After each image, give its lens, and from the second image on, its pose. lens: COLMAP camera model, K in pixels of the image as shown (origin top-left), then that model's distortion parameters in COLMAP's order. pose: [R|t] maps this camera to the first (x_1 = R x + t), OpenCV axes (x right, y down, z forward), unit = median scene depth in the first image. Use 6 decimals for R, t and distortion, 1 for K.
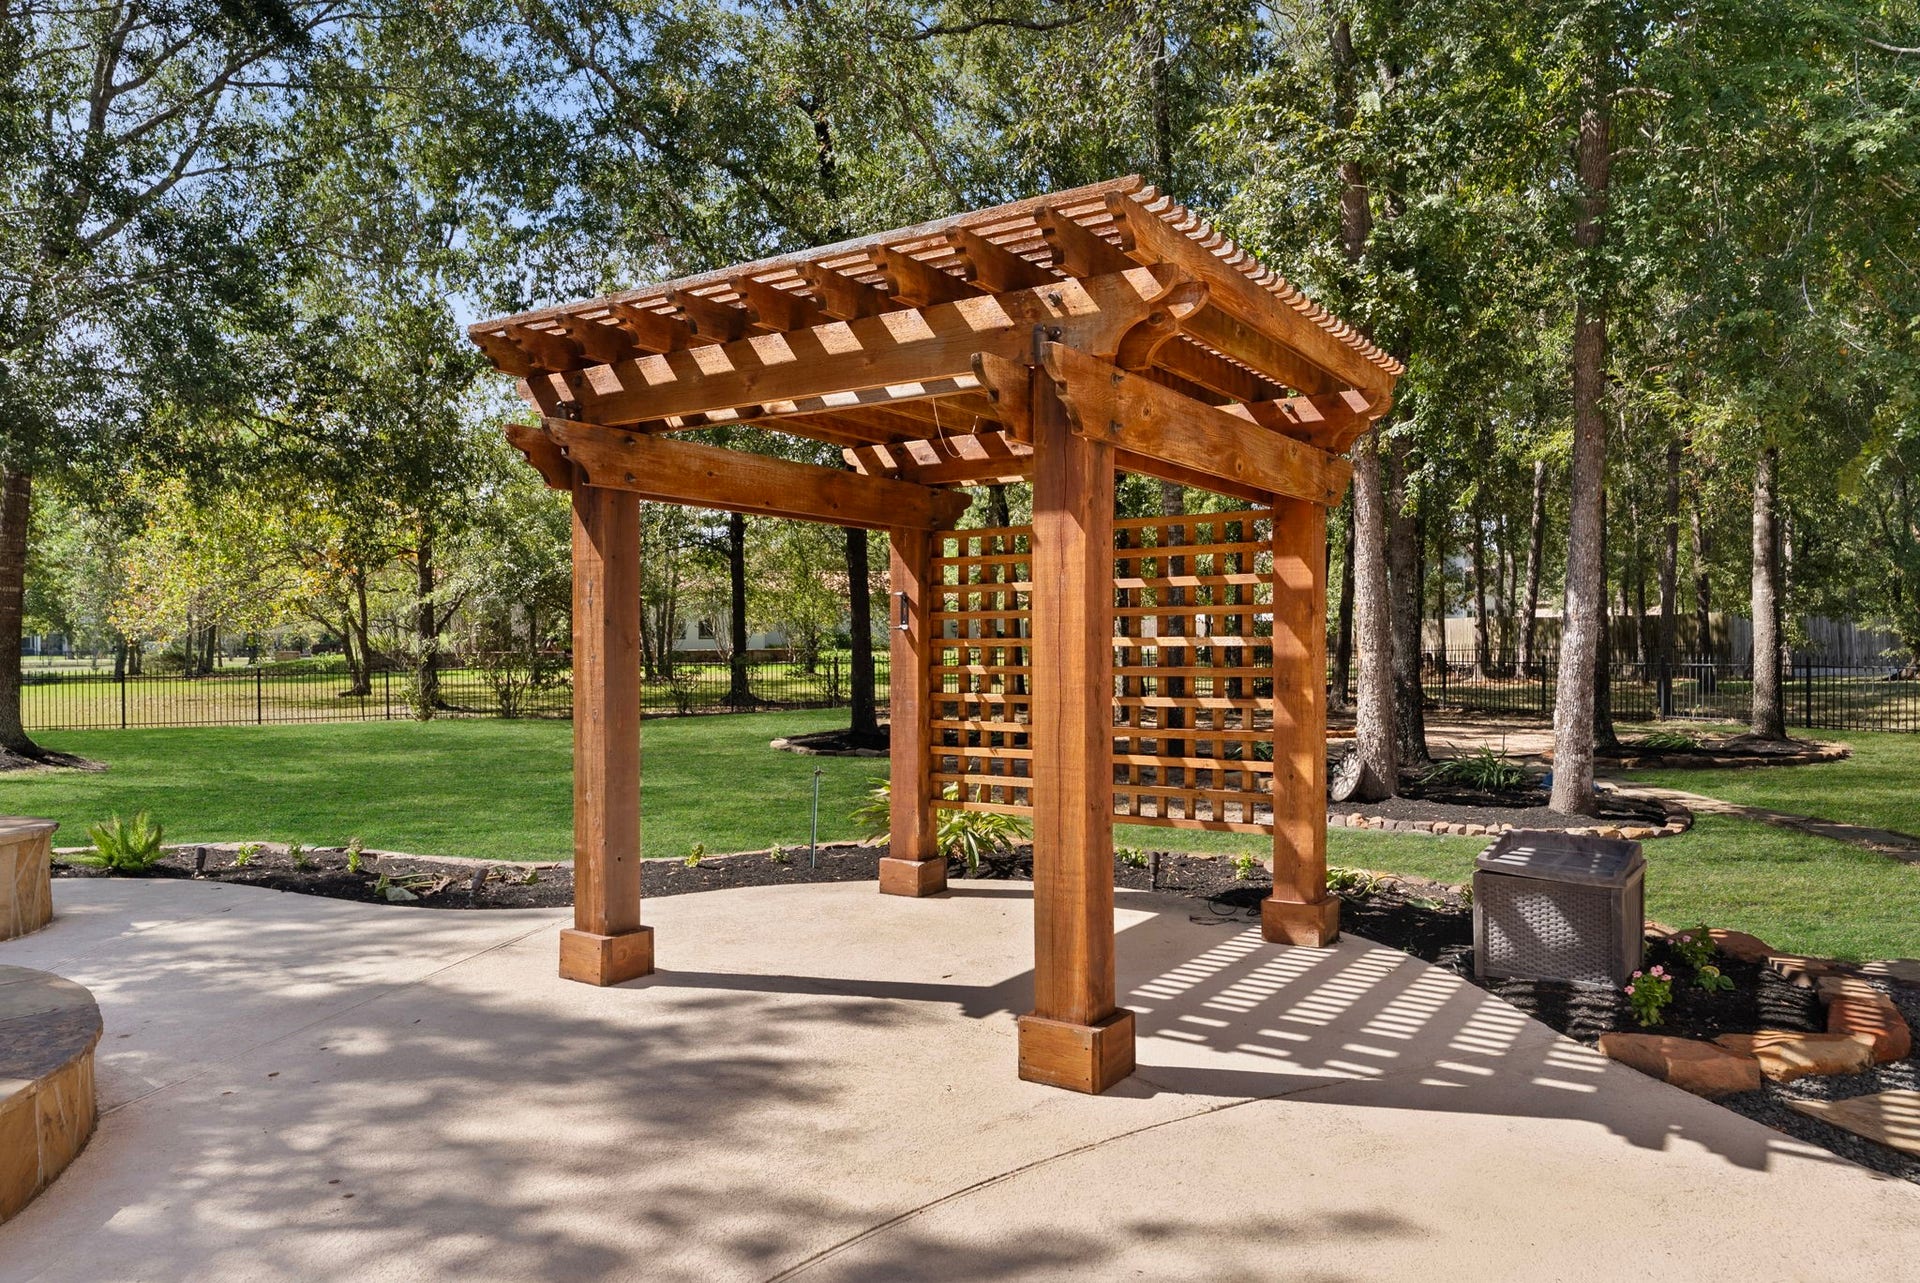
lens RADIAL K [[775.3, 0, 959.2], [0, 775.3, 646.8], [0, 0, 1]] dist [0.002194, 0.000113]
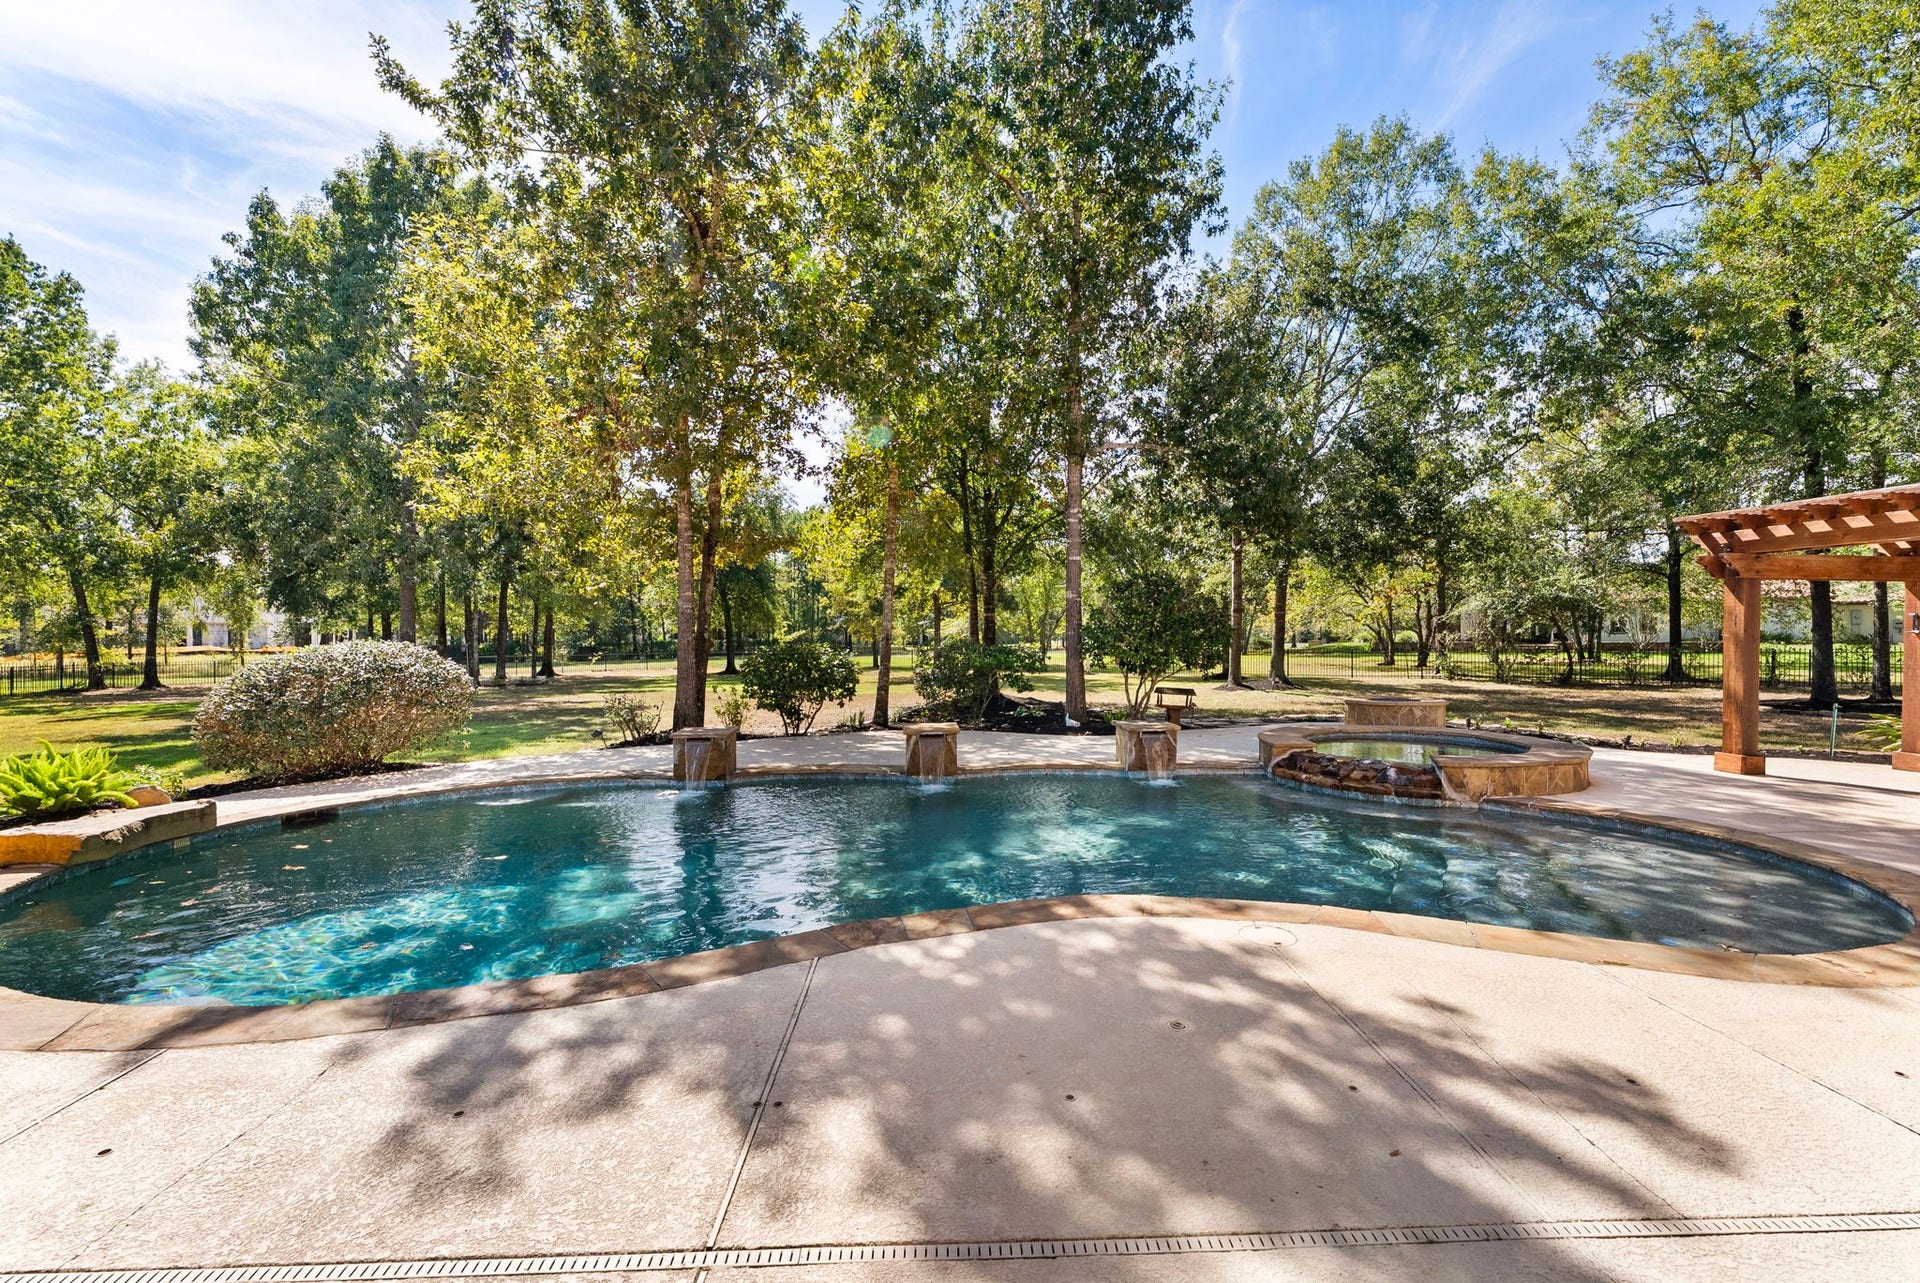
lens RADIAL K [[775.3, 0, 963.1], [0, 775.3, 644.0], [0, 0, 1]] dist [0.002194, 0.000113]
pose [[0.672763, 0.008447, -0.739810, -0.115634], [-0.001799, 0.999951, 0.009781, -0.004977], [0.739856, -0.005249, 0.672745, -0.977519]]
